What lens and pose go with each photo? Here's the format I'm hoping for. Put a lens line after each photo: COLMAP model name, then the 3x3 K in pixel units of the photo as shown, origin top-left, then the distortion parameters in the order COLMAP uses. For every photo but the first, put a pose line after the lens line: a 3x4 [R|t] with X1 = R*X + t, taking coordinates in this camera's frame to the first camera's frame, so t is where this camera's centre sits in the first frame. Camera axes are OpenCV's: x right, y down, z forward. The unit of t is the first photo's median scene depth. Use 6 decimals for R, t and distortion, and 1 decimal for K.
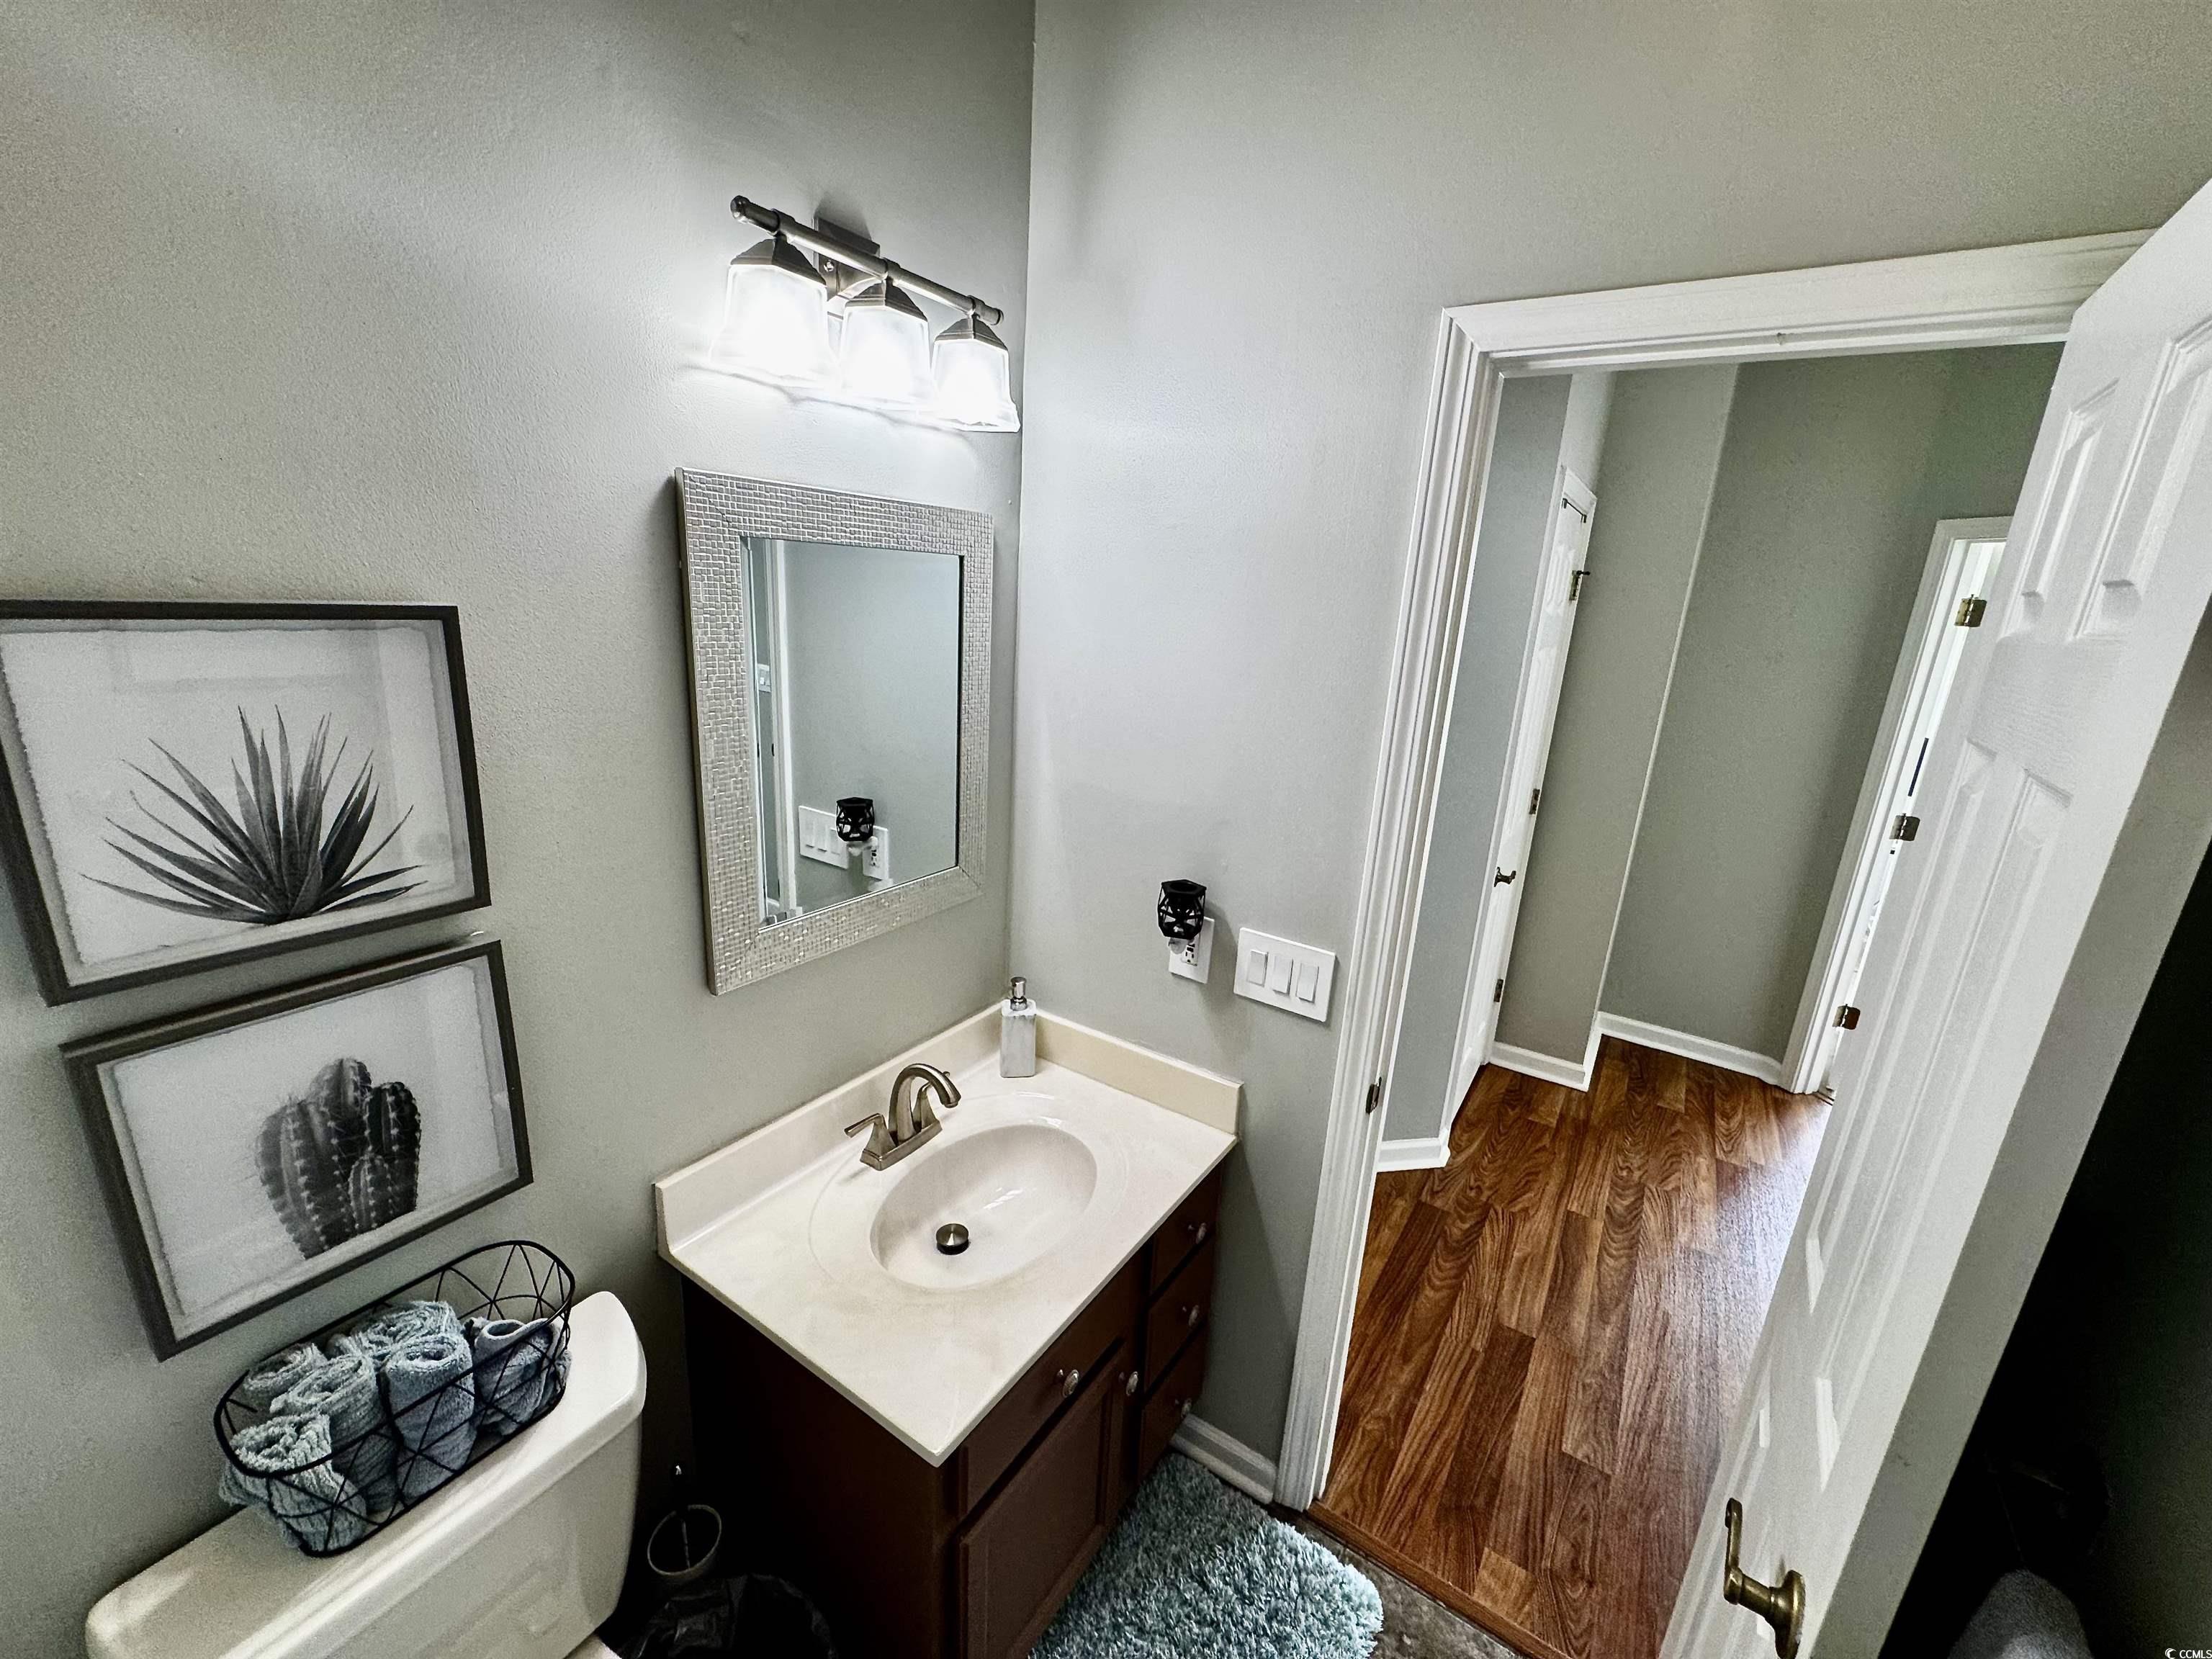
lens RADIAL K [[883.8, 0, 1106.0], [0, 883.8, 829.5], [0, 0, 1]] dist [-0.003594, 0.000889]
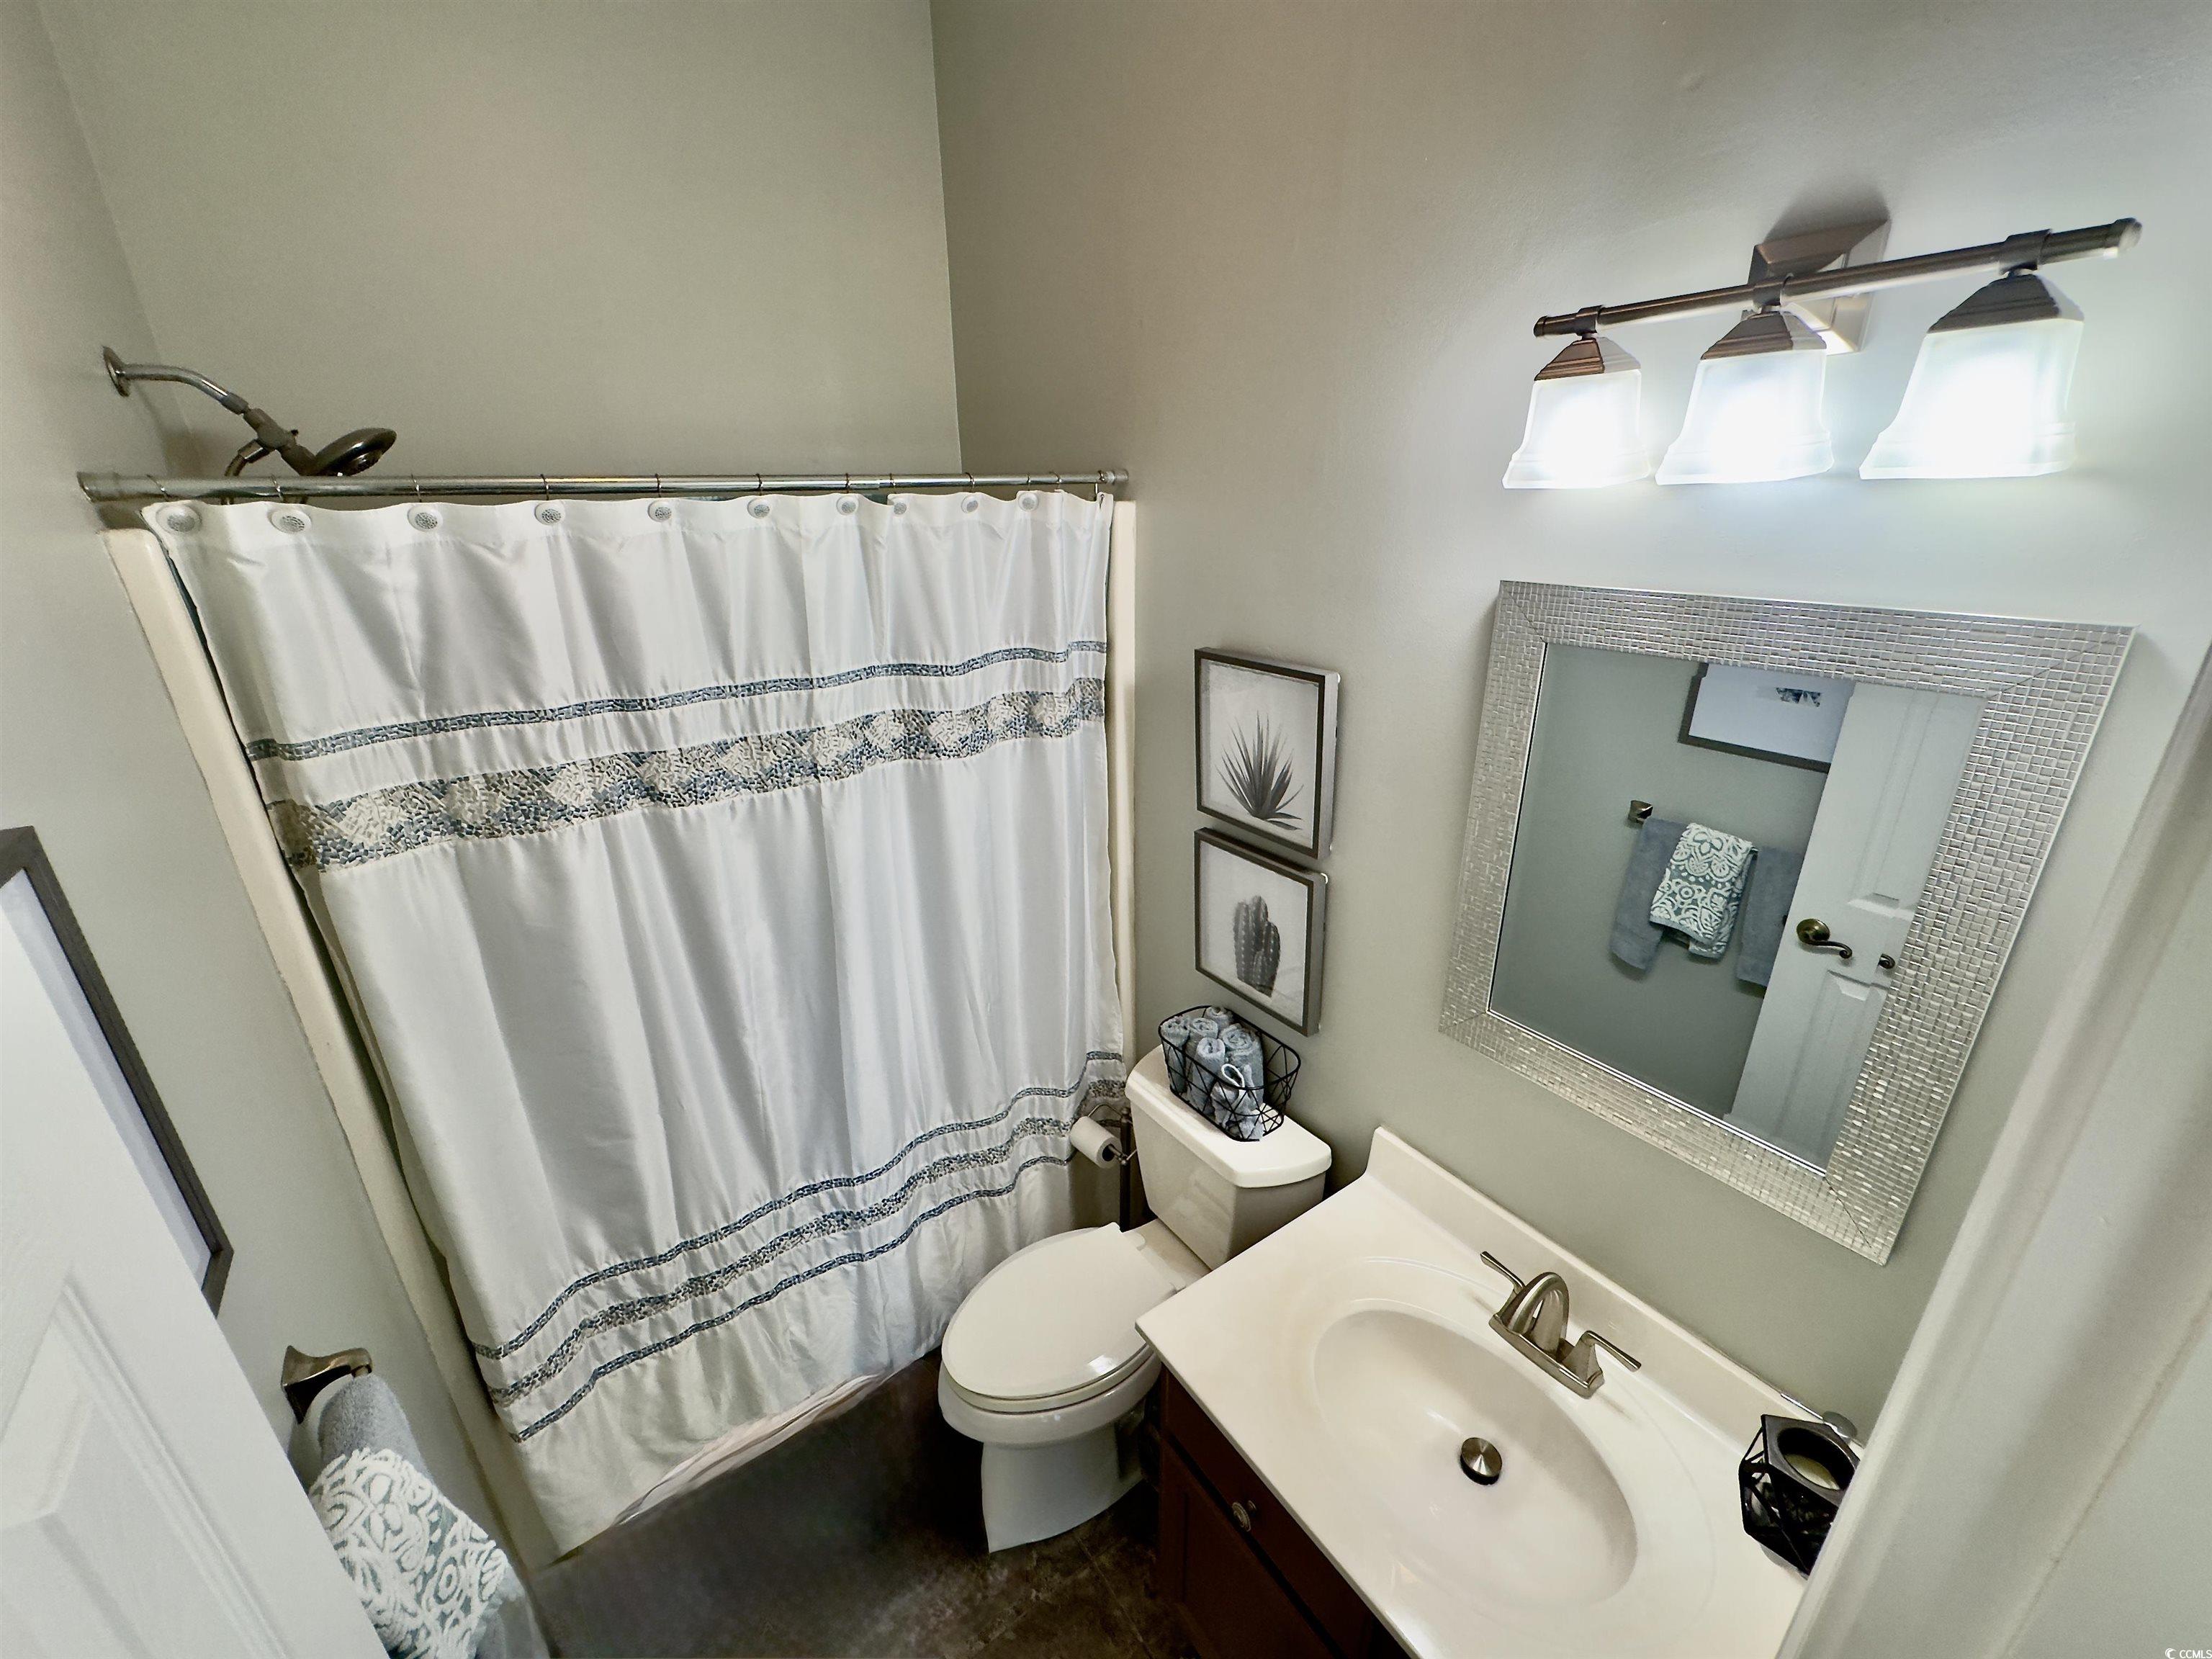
lens RADIAL K [[883.8, 0, 1106.0], [0, 883.8, 829.5], [0, 0, 1]] dist [-0.003594, 0.000889]
pose [[-0.355651, 0.289103, -0.888781, 0.869438], [-0.252227, 0.885983, 0.389123, -0.508305], [0.899941, 0.362566, -0.242181, 1.087180]]
